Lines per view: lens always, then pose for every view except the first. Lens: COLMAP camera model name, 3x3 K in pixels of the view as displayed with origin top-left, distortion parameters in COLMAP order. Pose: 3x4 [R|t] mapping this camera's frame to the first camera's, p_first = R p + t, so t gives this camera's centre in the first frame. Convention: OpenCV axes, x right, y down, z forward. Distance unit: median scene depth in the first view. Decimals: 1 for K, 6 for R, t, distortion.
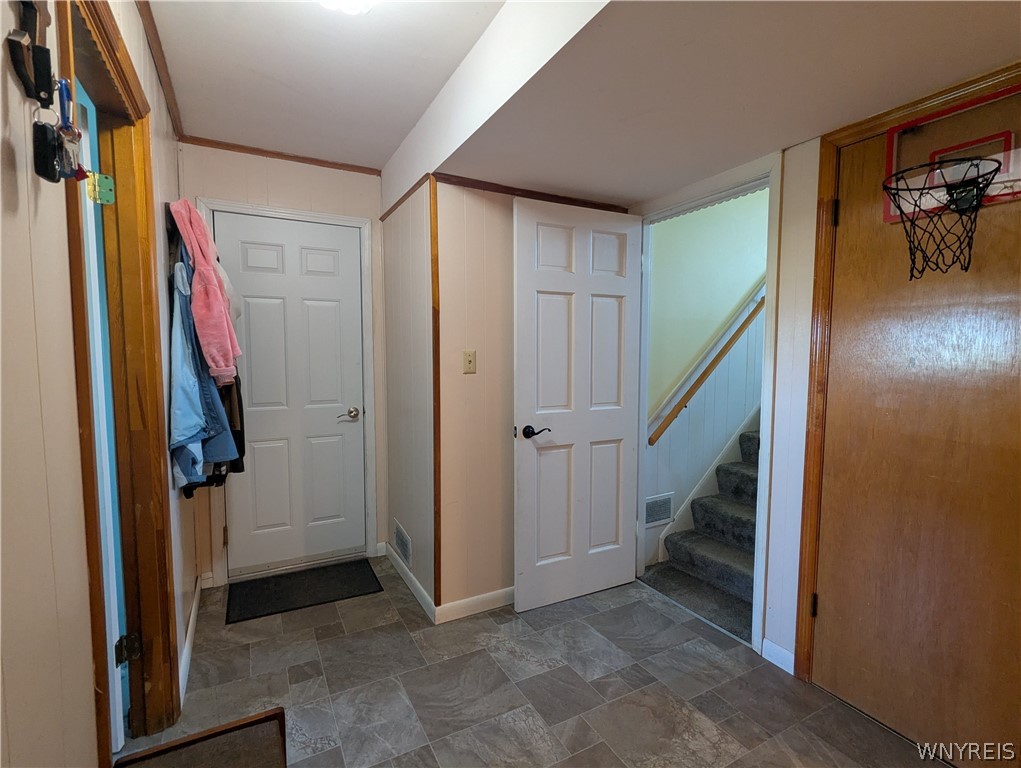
lens RADIAL K [[485.1, 0, 507.0], [0, 485.1, 385.8], [0, 0, 1]] dist [0.003322, -0.000209]
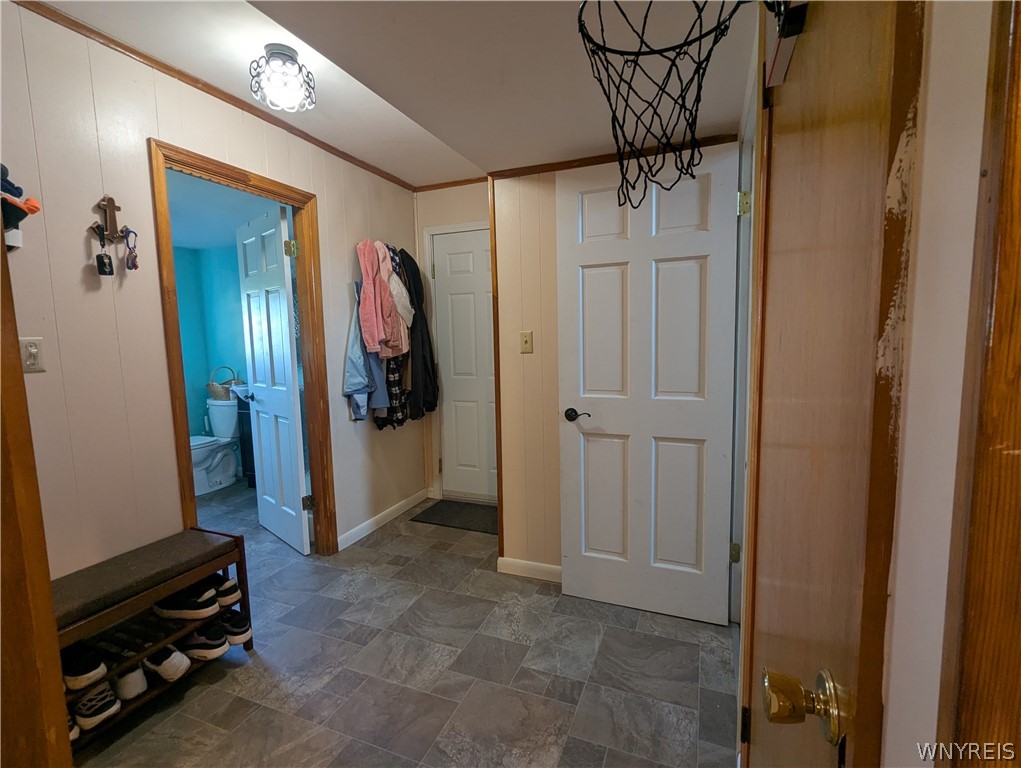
lens RADIAL K [[485.1, 0, 507.0], [0, 485.1, 385.8], [0, 0, 1]] dist [0.003322, -0.000209]
pose [[0.637691, 0.066400, -0.767425, 0.719559], [-0.030624, 0.997675, 0.060875, -0.017478], [0.769683, -0.015318, 0.638242, 0.290685]]
